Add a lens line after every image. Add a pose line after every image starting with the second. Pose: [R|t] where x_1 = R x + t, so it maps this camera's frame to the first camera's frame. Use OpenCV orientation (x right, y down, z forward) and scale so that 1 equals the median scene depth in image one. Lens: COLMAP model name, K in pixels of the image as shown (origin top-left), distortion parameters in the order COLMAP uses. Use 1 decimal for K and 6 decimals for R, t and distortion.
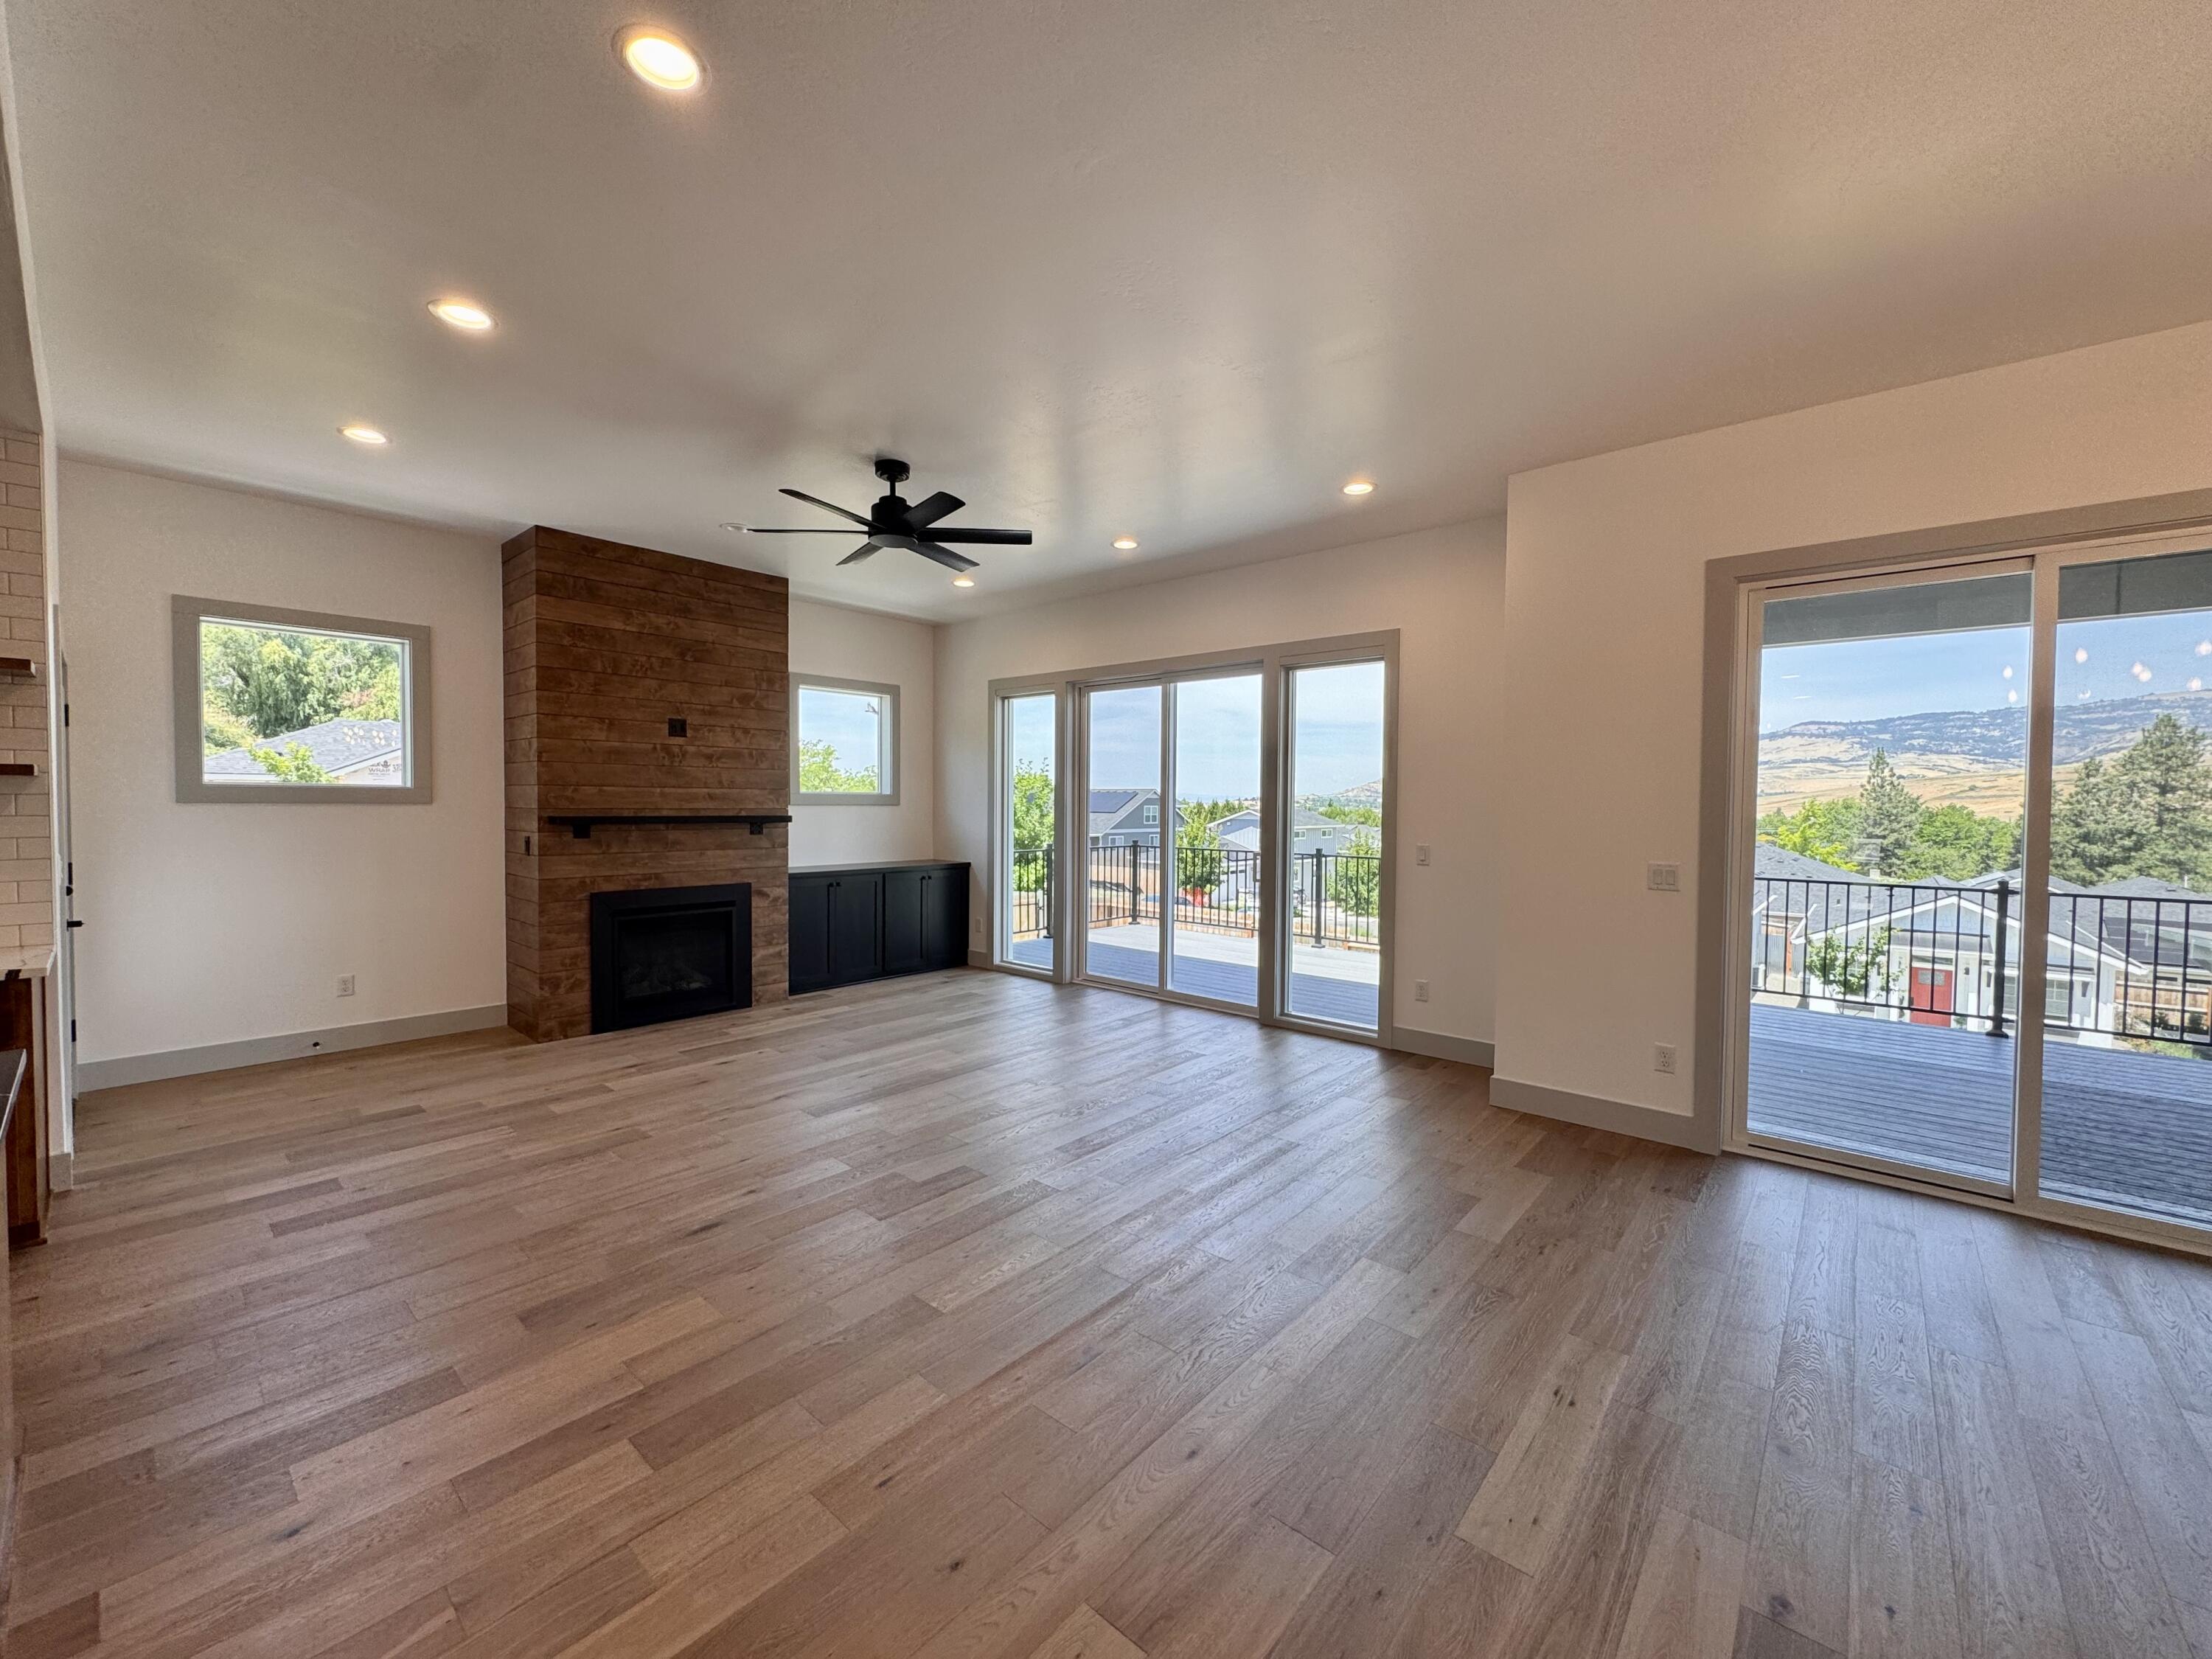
lens RADIAL K [[878.9, 0, 1105.5], [0, 878.9, 826.1], [0, 0, 1]] dist [-0.002235, 0.000705]
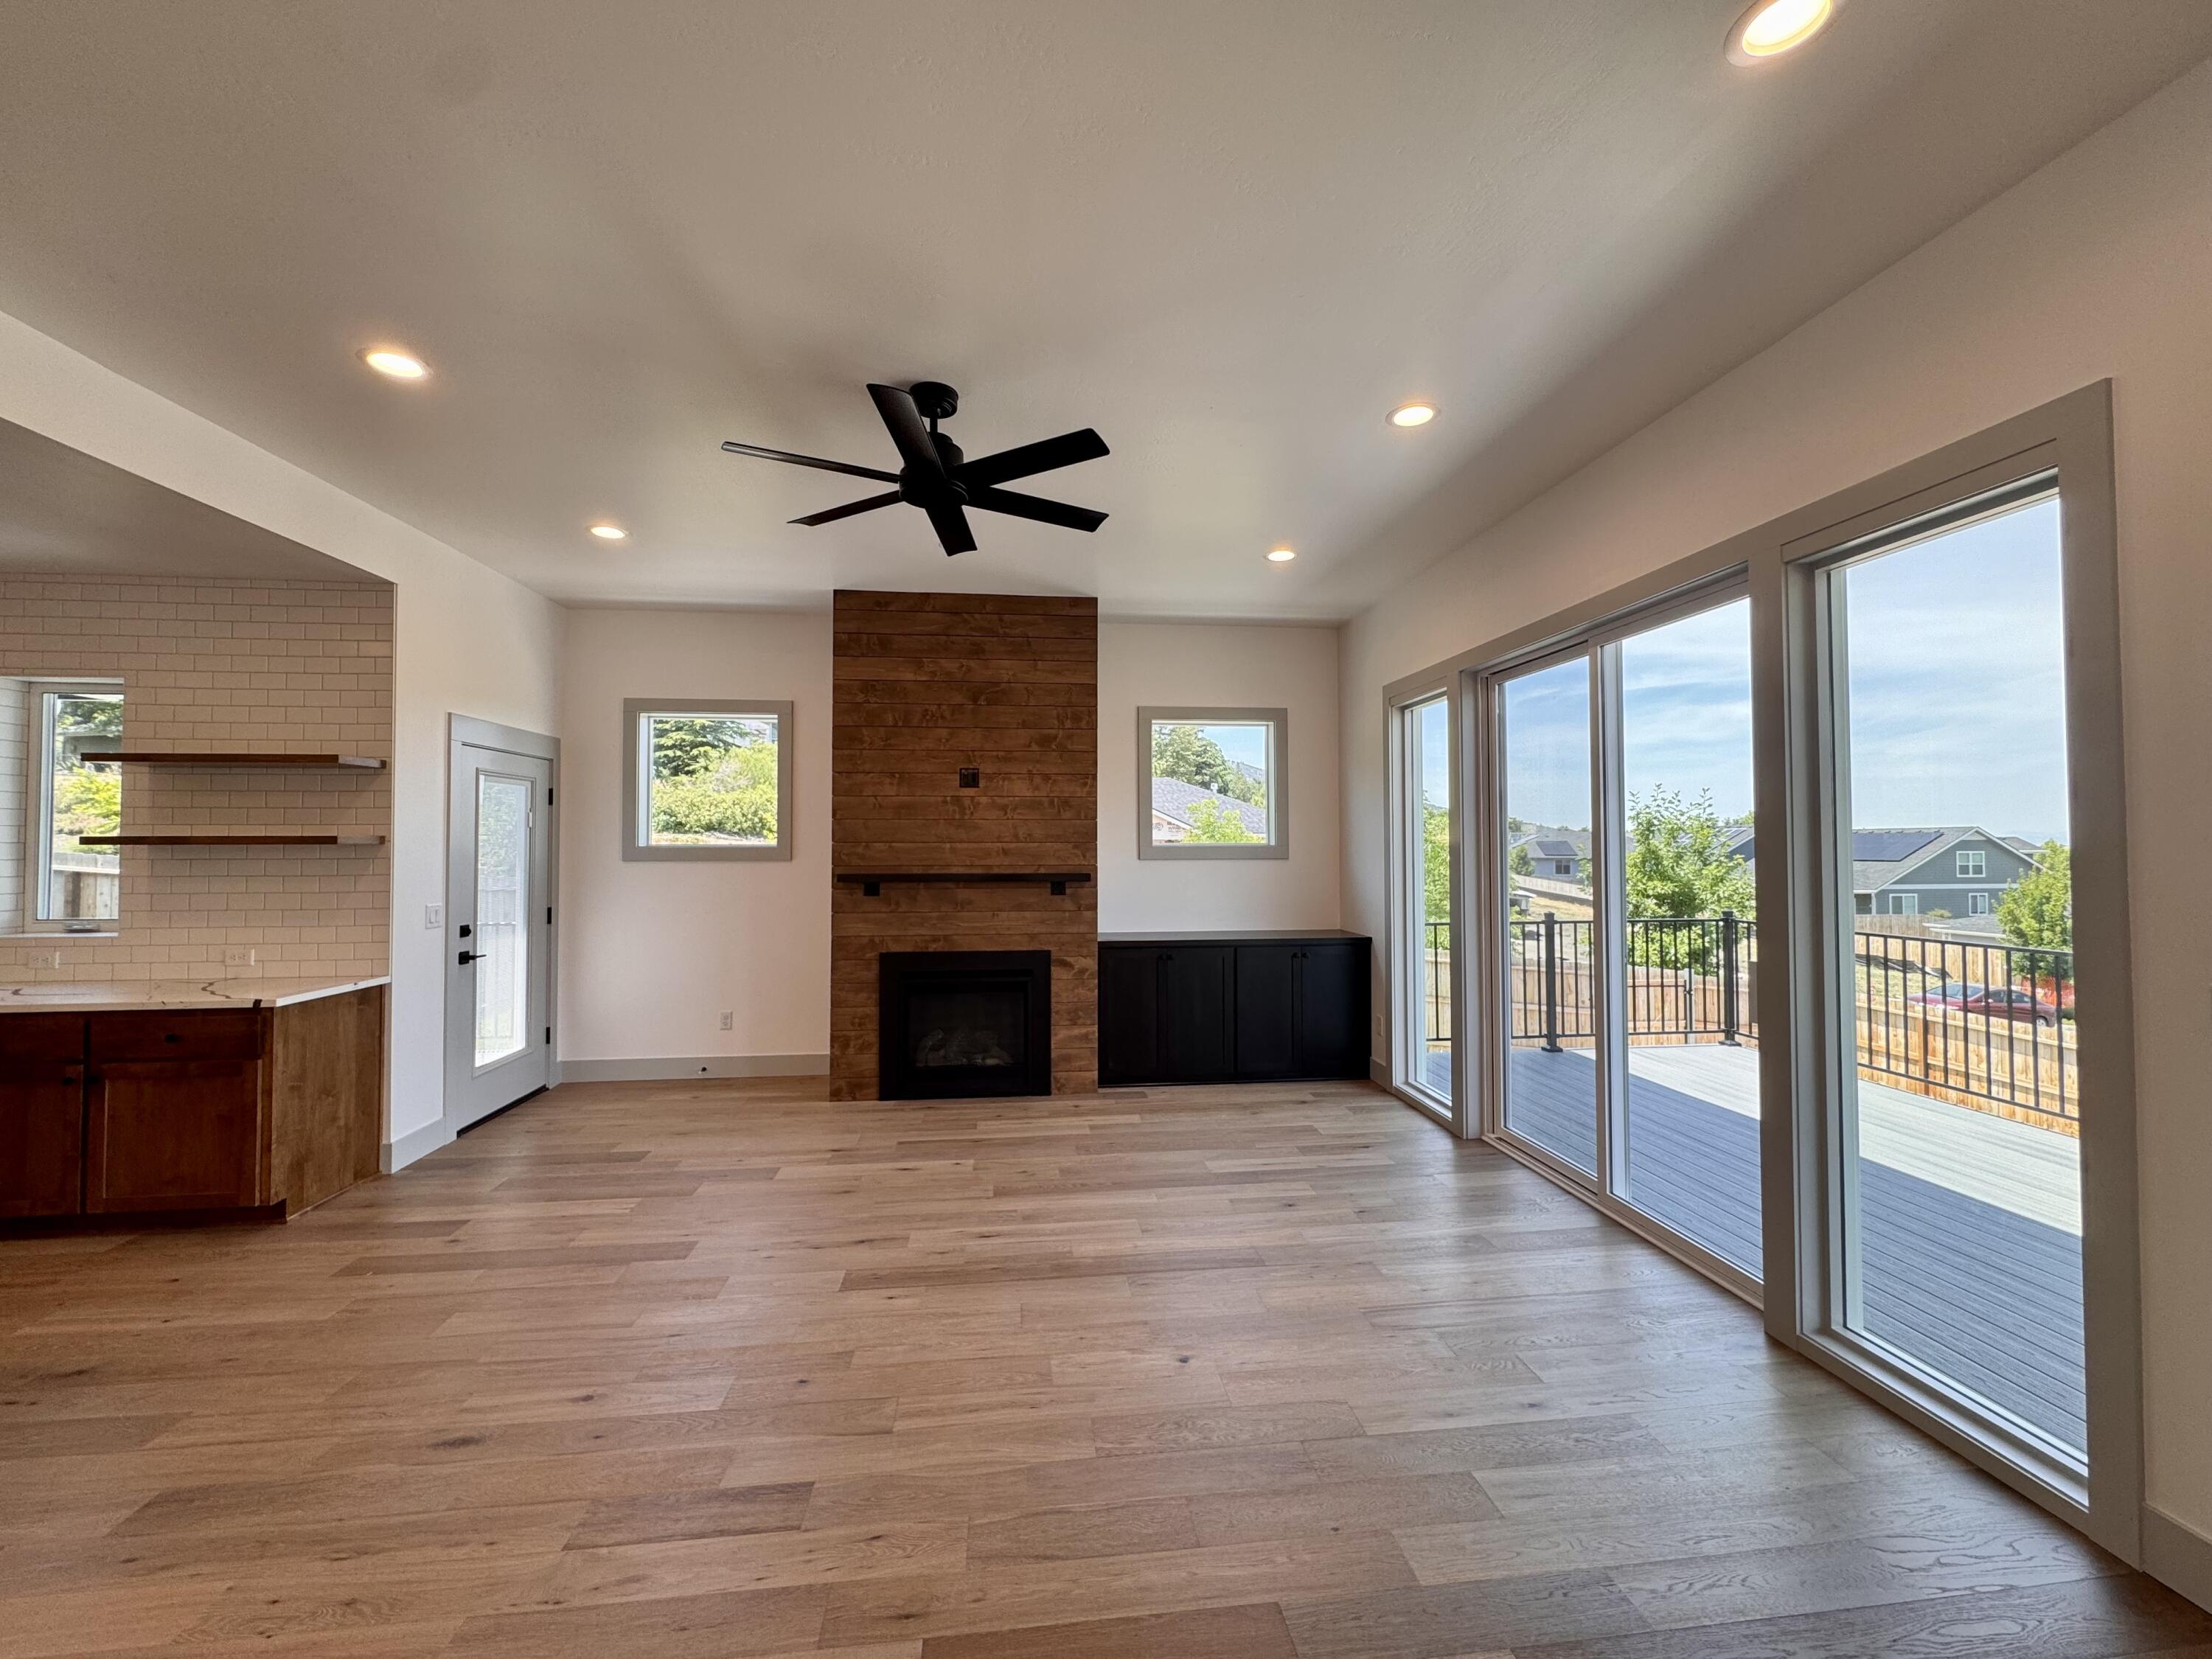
lens RADIAL K [[878.9, 0, 1105.5], [0, 878.9, 826.1], [0, 0, 1]] dist [-0.002235, 0.000705]
pose [[0.736932, -0.026284, -0.675455, 0.236533], [-0.010309, 0.998690, -0.050110, -0.015960], [0.675888, 0.043891, 0.735696, 0.409079]]
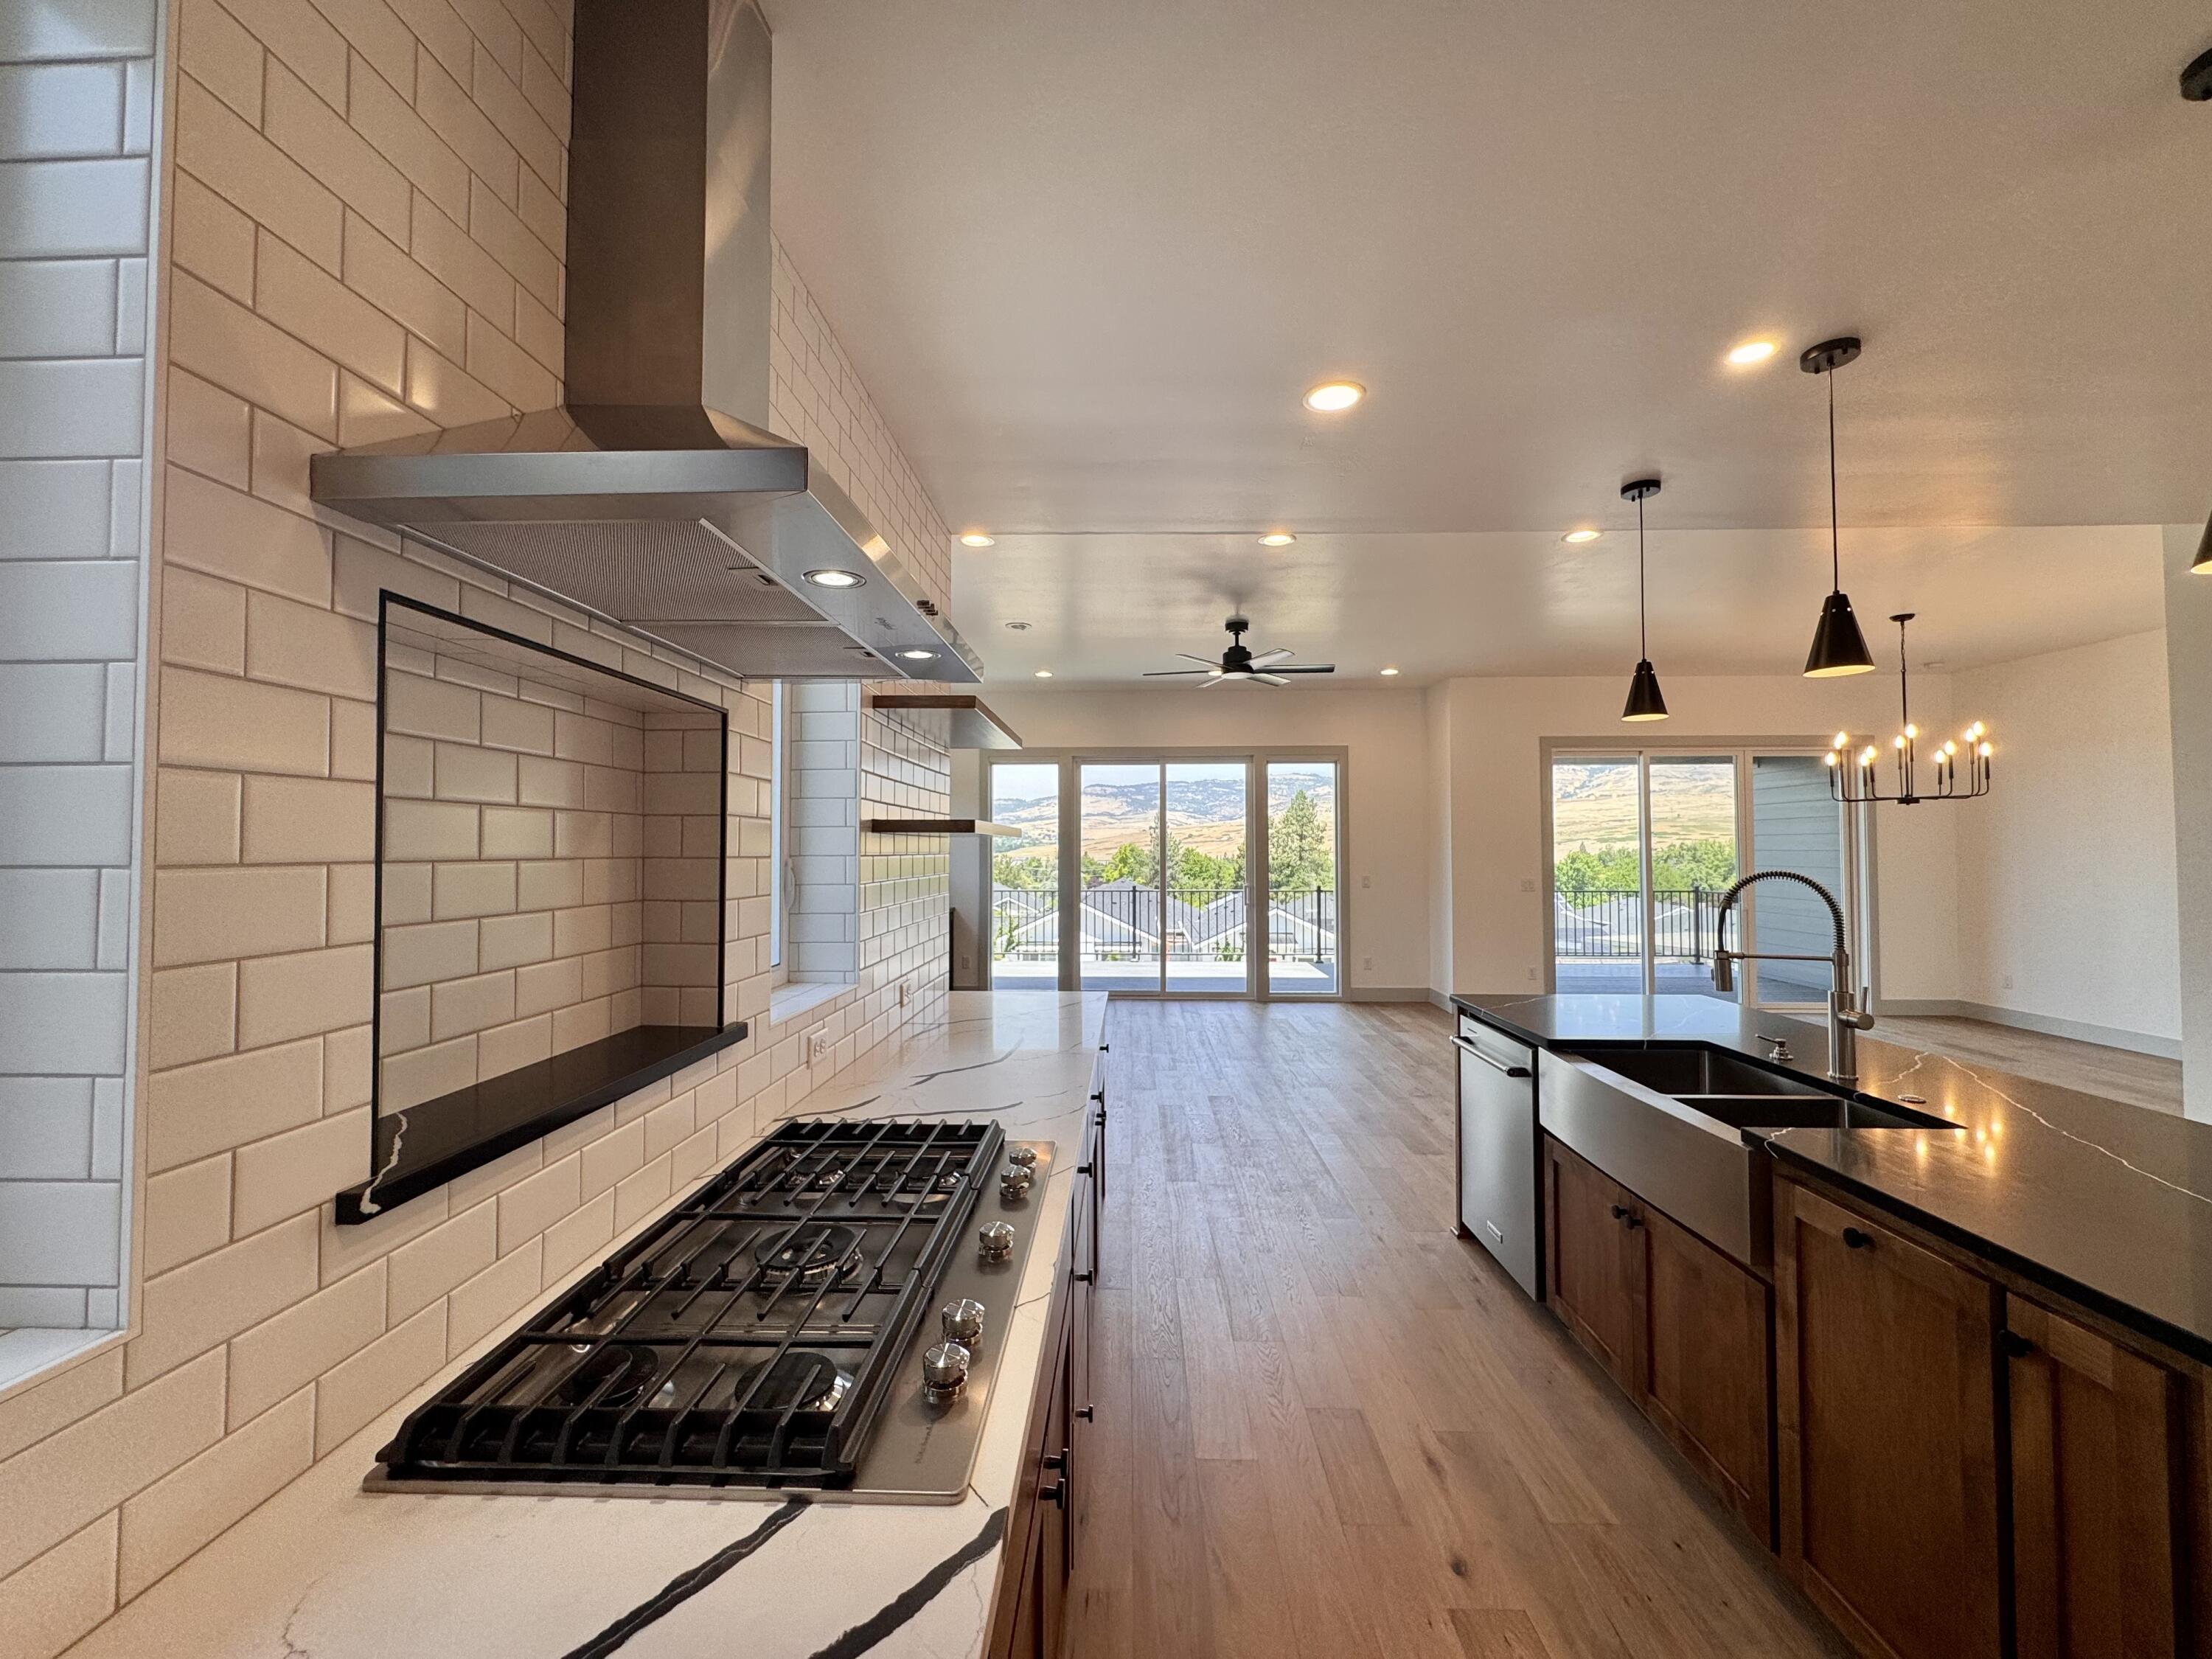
lens RADIAL K [[882.4, 0, 1106.7], [0, 882.4, 826.1], [0, 0, 1]] dist [-0.000952, 0.000680]
pose [[0.773027, 0.008307, 0.634319, -0.942904], [0.025817, 0.998674, -0.044541, -0.008897], [-0.633847, 0.050808, 0.771788, 0.010164]]
